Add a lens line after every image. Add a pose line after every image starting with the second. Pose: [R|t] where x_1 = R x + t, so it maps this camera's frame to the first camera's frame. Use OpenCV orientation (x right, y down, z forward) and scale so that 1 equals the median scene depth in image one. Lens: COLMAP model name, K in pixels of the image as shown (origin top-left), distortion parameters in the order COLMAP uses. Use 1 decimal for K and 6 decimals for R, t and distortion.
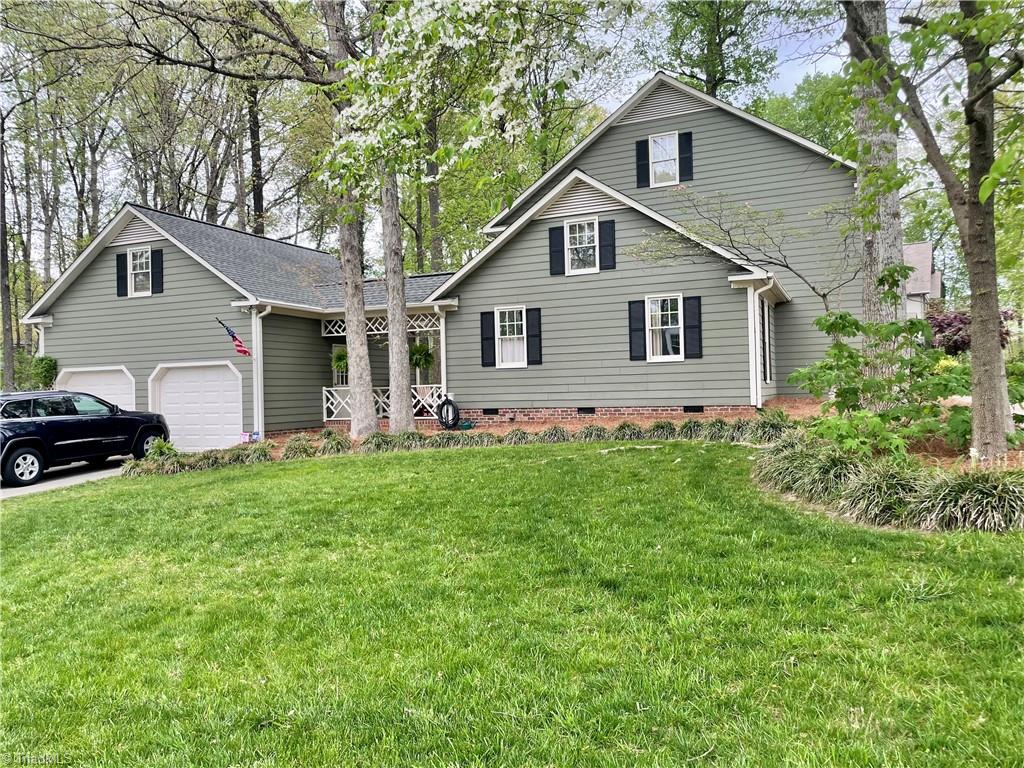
lens RADIAL K [[781.4, 0, 514.4], [0, 781.4, 390.8], [0, 0, 1]] dist [0.029895, -0.003703]
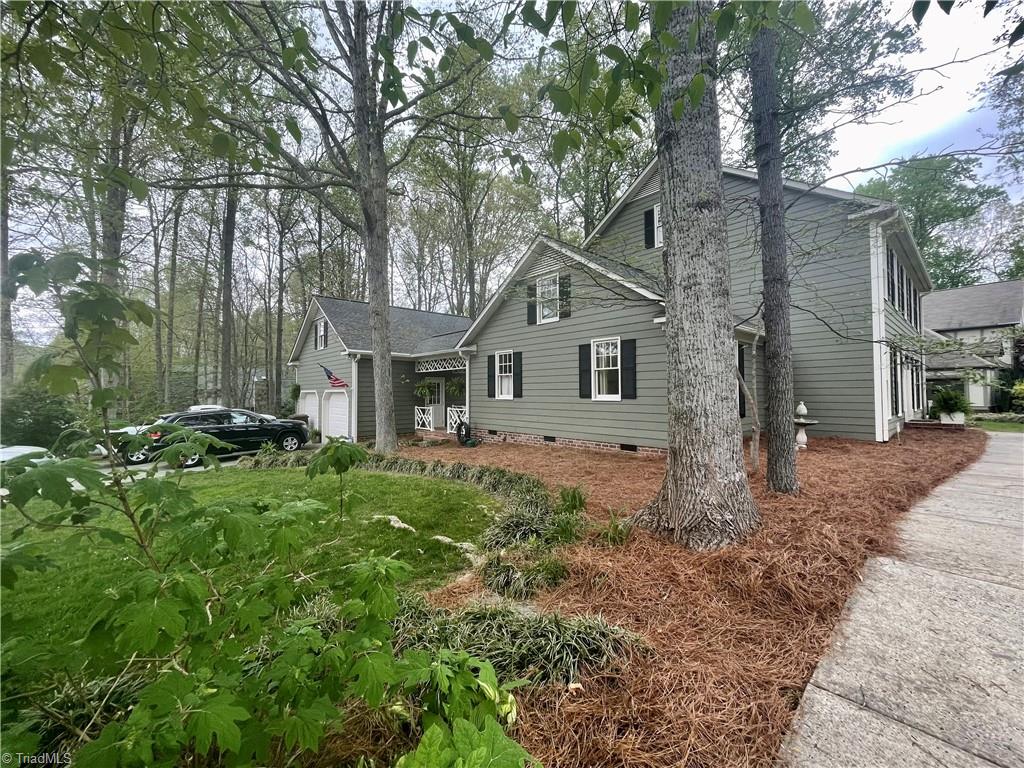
lens RADIAL K [[415.0, 0, 513.5], [0, 415.0, 384.8], [0, 0, 1]] dist [-0.003102, -0.000628]
pose [[0.907642, 0.013793, -0.419518, 0.292128], [-0.017503, 0.999834, -0.004995, -0.049702], [0.419380, 0.011876, 0.907733, 0.395541]]
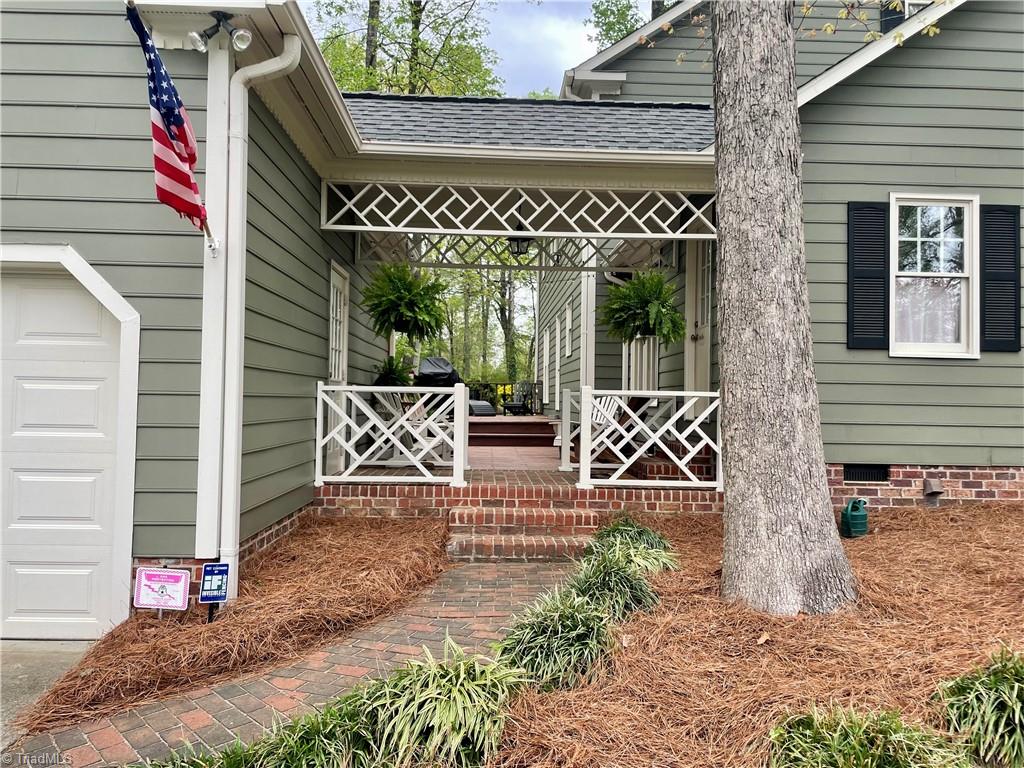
lens RADIAL K [[781.4, 0, 508.7], [0, 781.4, 376.5], [0, 0, 1]] dist [0.029895, -0.003703]
pose [[0.902270, 0.053492, 0.427840, -0.349315], [-0.039277, 0.998346, -0.041990, 0.003933], [-0.429378, 0.021082, 0.902879, 0.746494]]
